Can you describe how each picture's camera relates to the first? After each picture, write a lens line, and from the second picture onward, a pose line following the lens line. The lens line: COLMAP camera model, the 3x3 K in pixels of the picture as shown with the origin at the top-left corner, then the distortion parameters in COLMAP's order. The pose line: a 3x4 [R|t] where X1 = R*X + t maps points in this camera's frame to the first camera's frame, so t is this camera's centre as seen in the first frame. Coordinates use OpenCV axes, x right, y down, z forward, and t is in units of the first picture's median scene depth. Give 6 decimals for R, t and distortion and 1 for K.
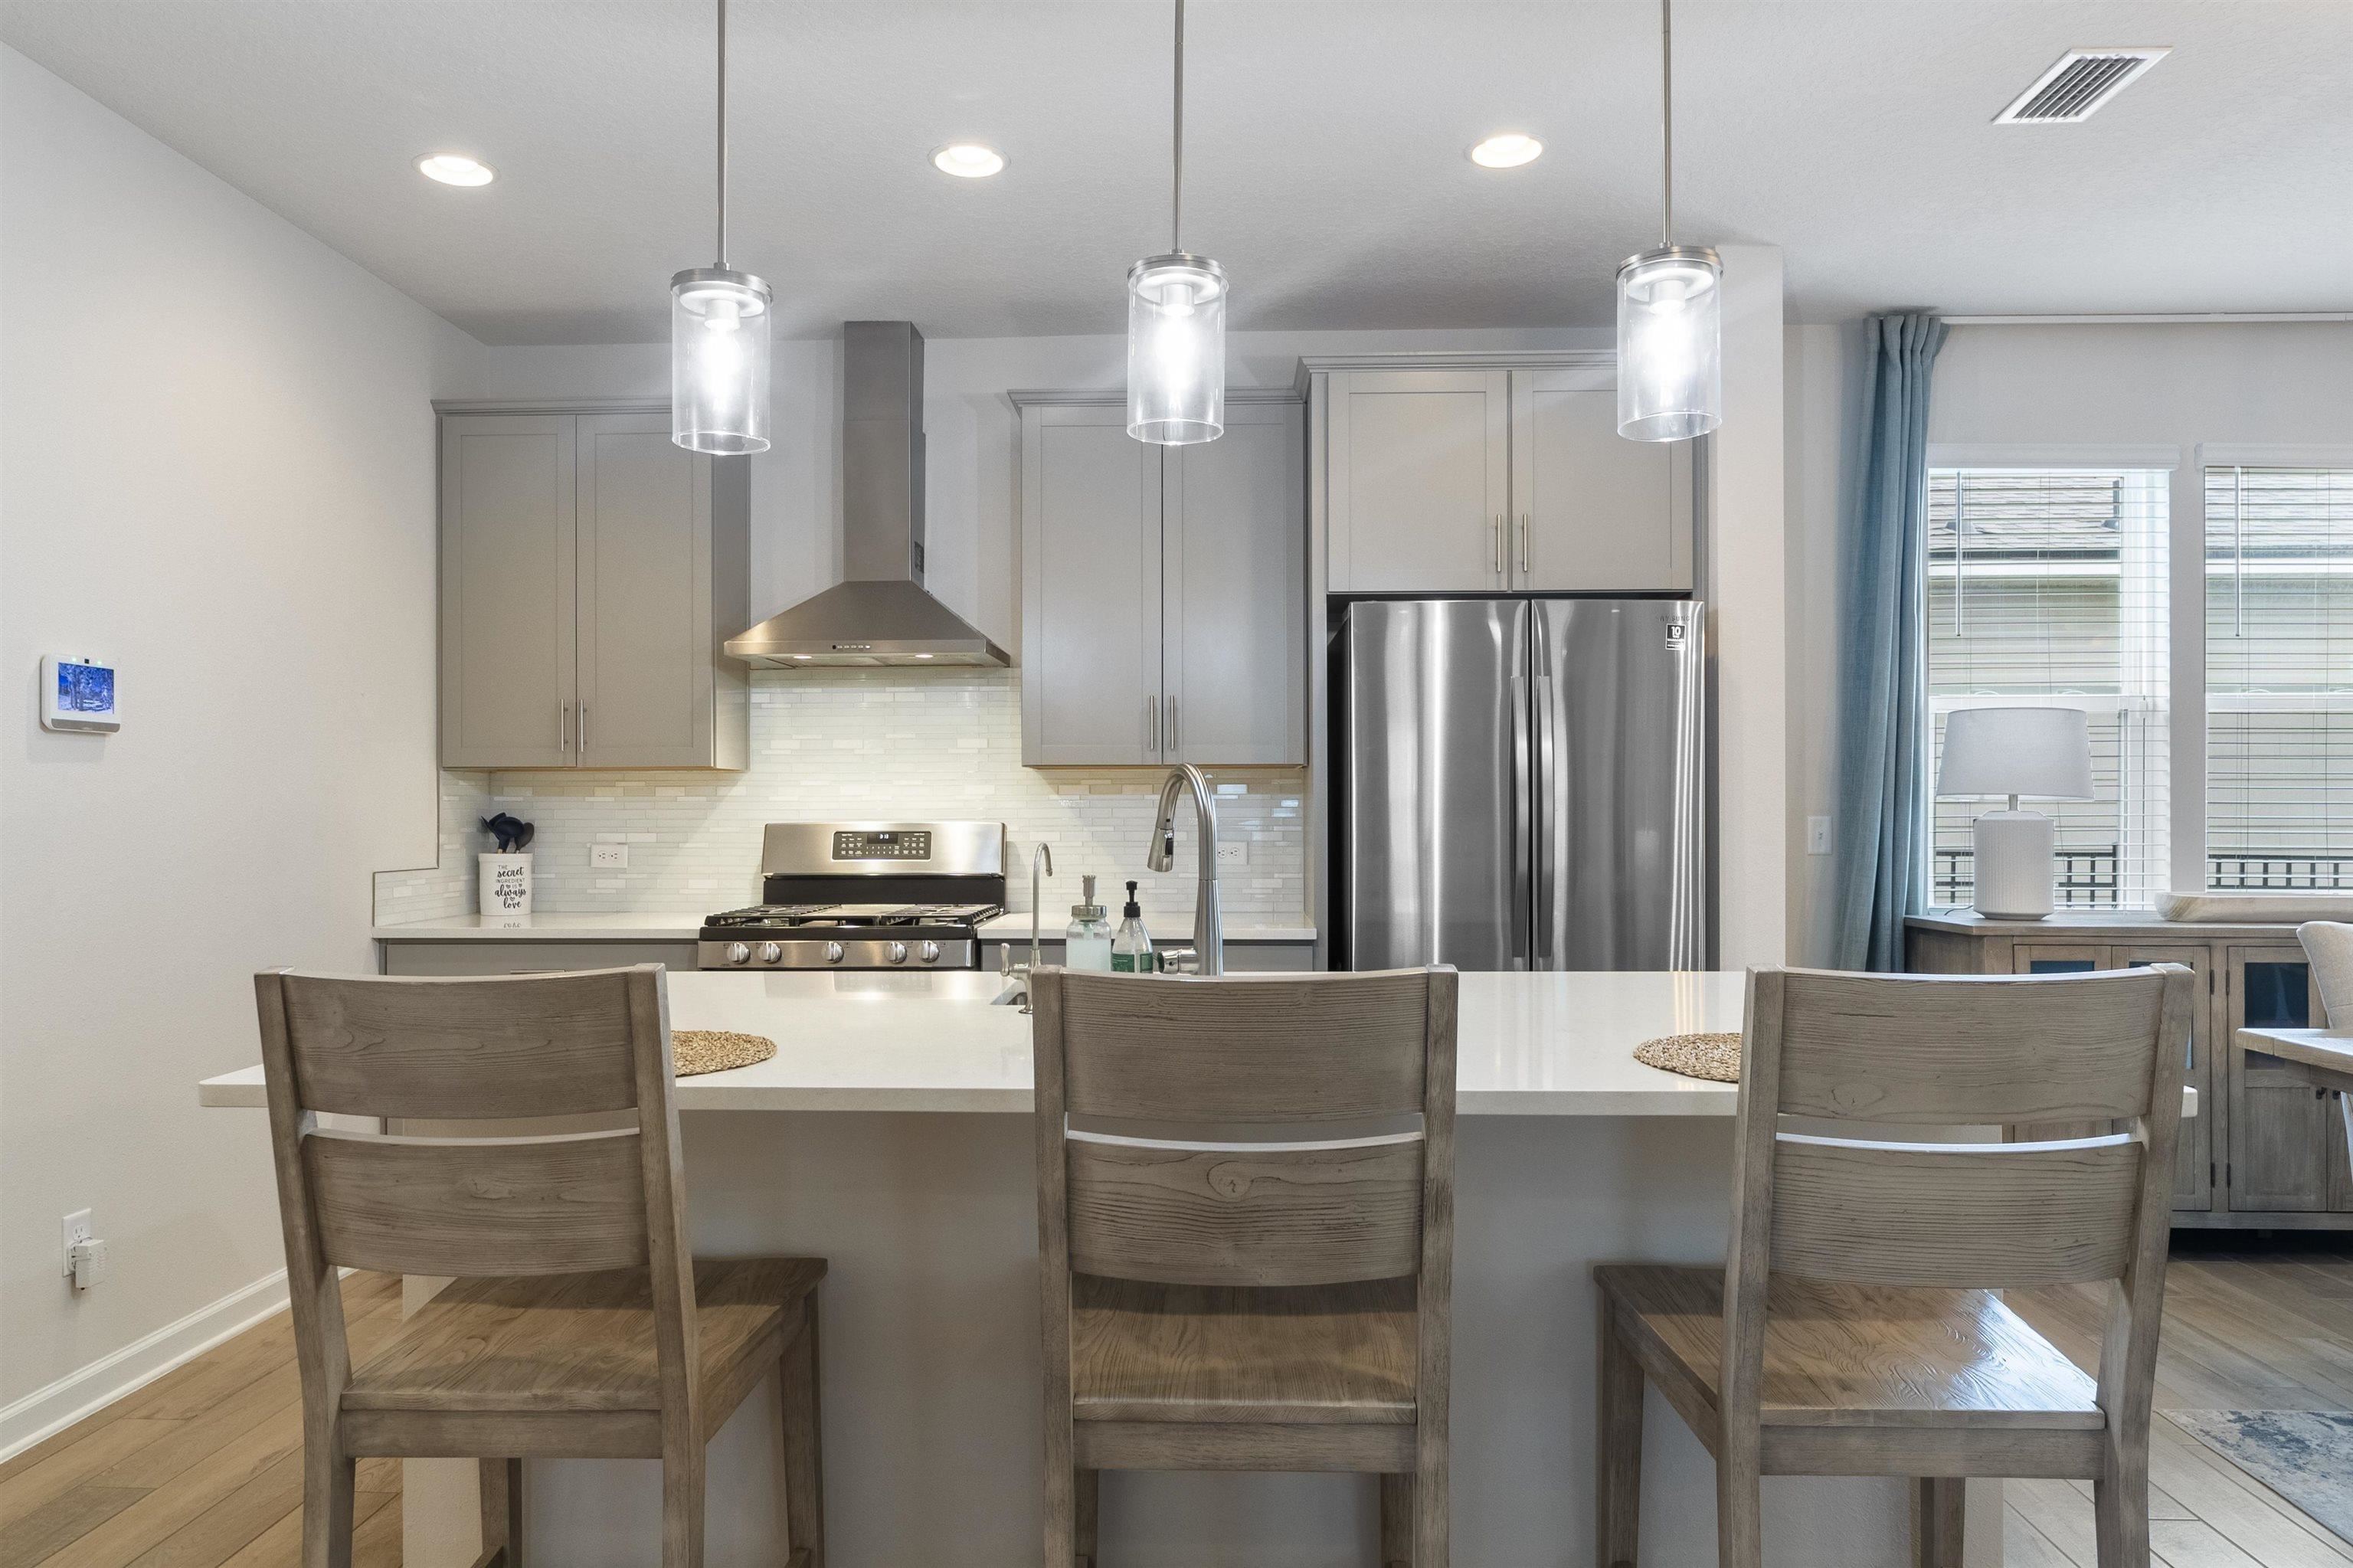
lens RADIAL K [[1471.0, 0, 1167.6], [0, 1471.0, 808.0], [0, 0, 1]] dist [-0.003979, 0.002949]
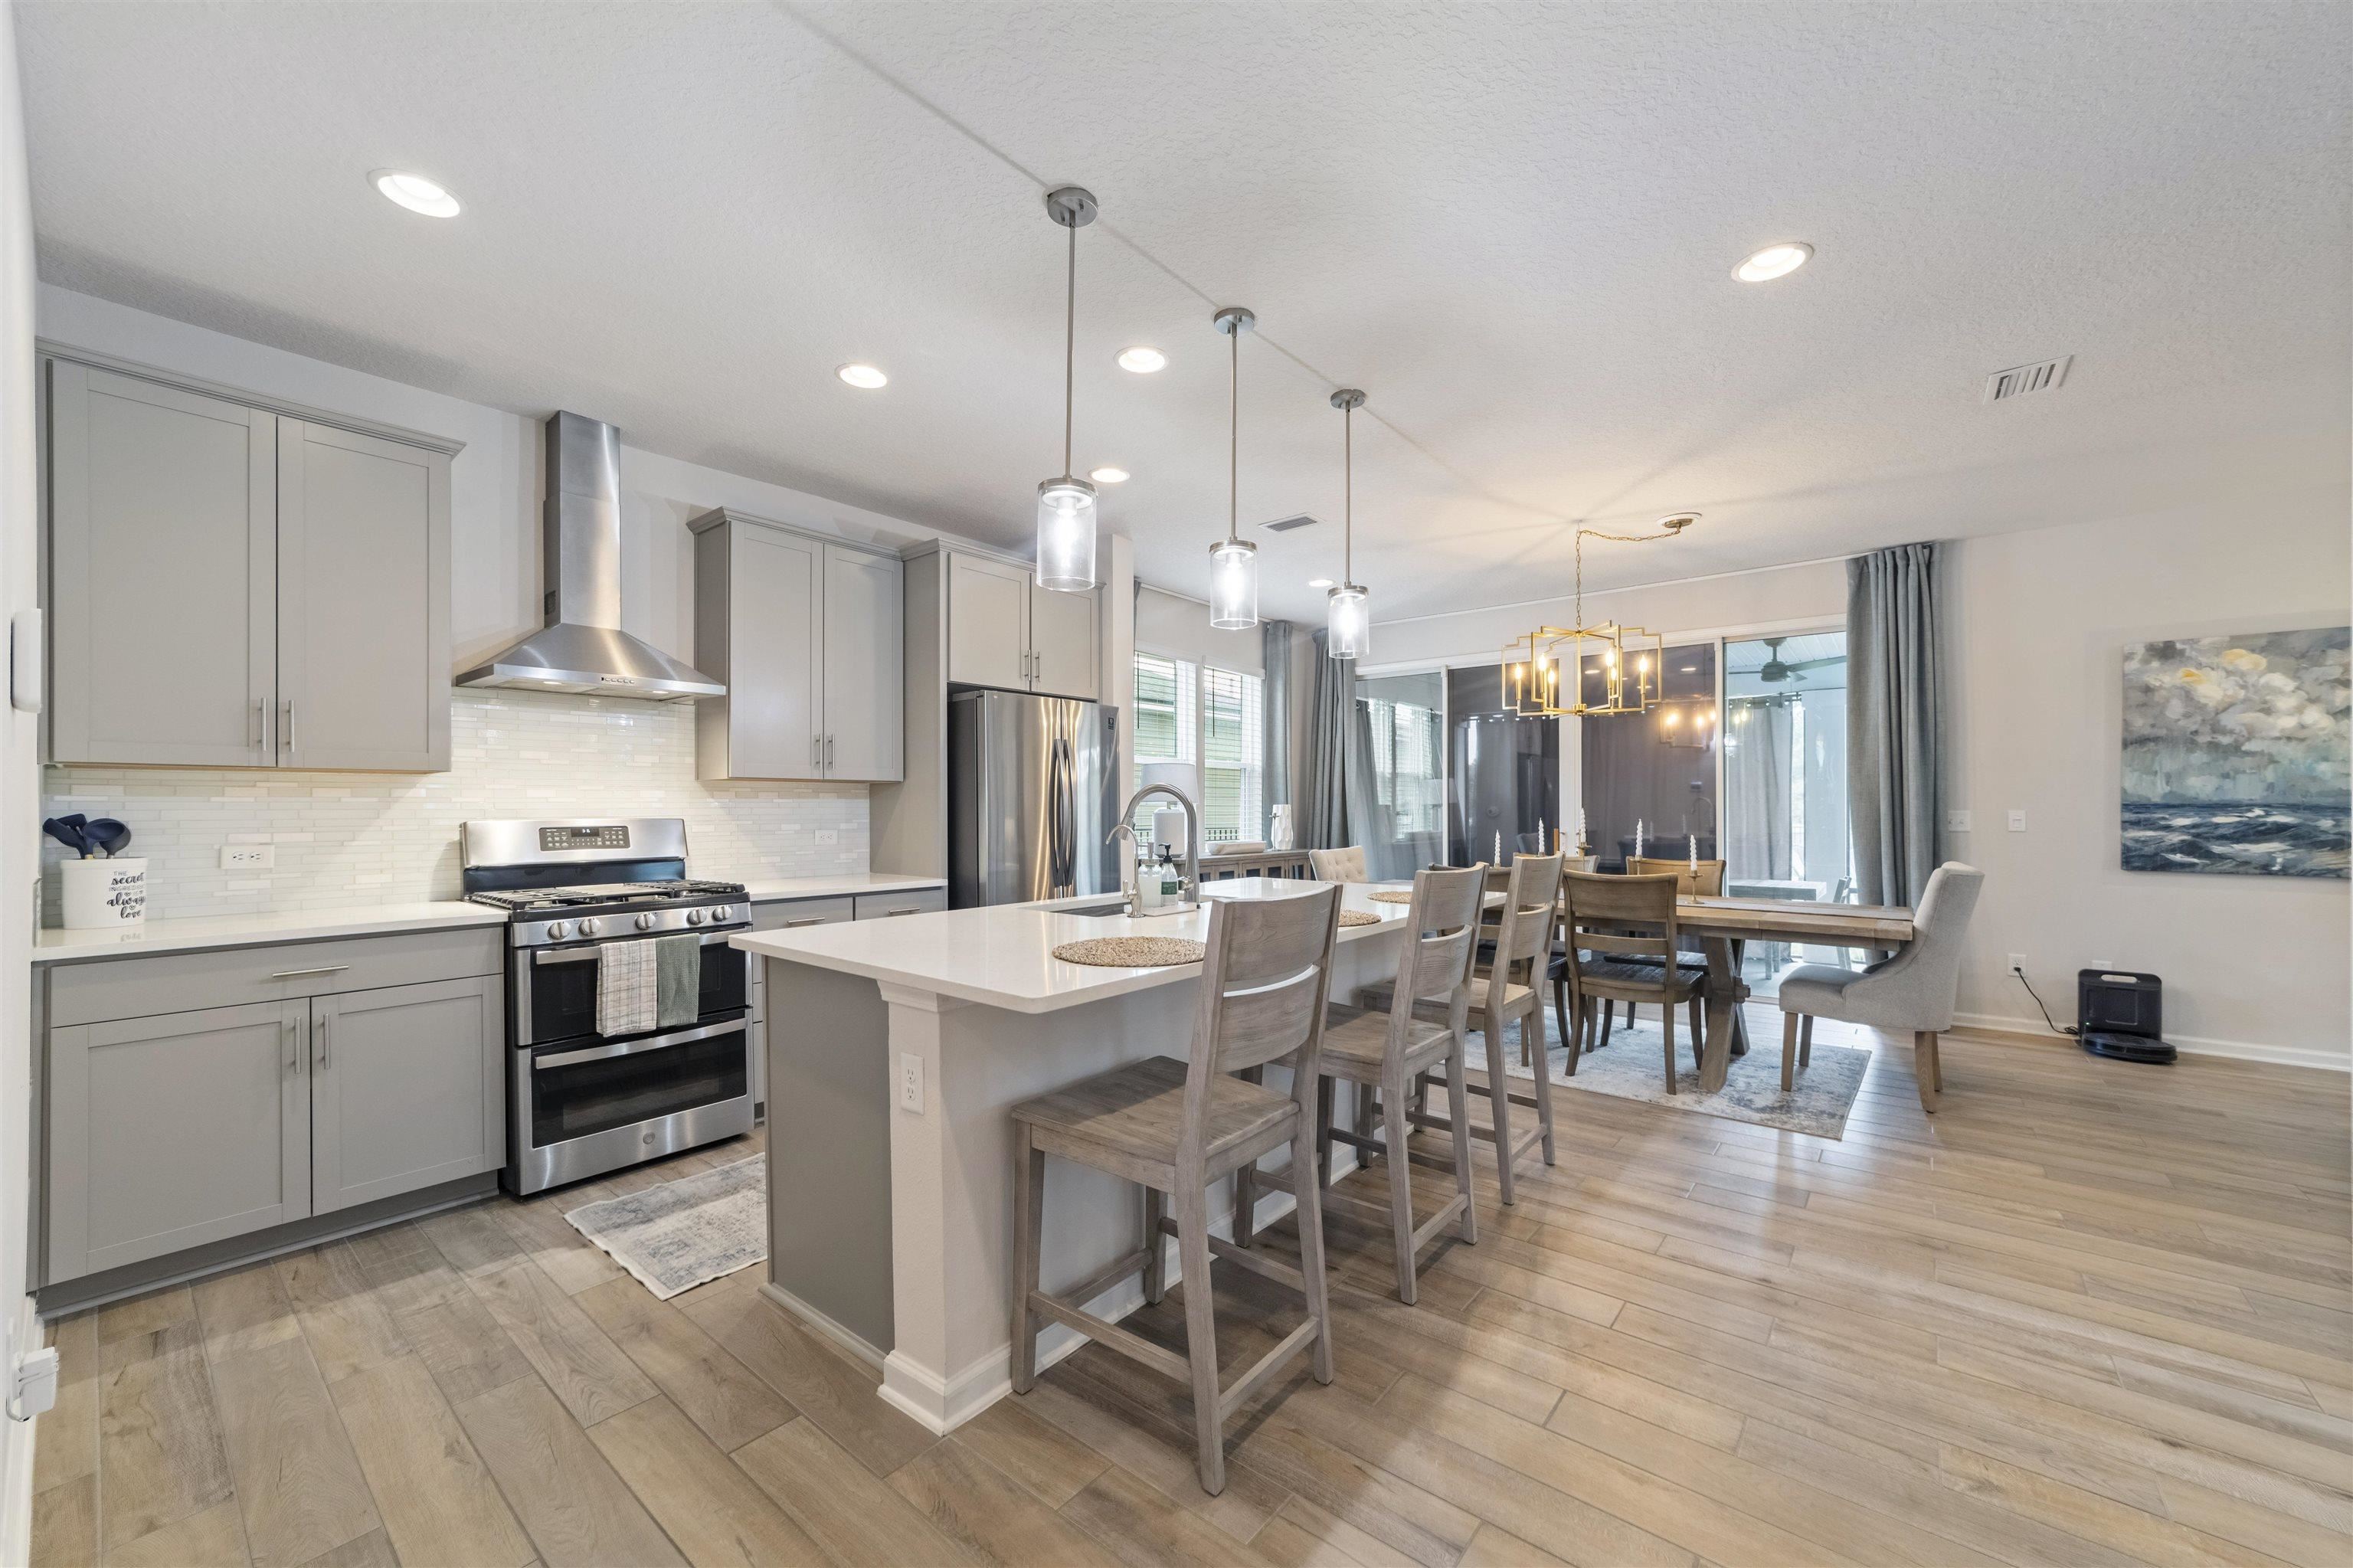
lens RADIAL K [[904.1, 0, 1169.3], [0, 904.1, 798.8], [0, 0, 1]] dist [-0.005359, 0.002995]
pose [[0.608434, 0.007057, 0.793573, -0.505025], [0.002653, 0.999937, -0.010925, 0.001970], [-0.793600, 0.008753, 0.608376, 0.144190]]
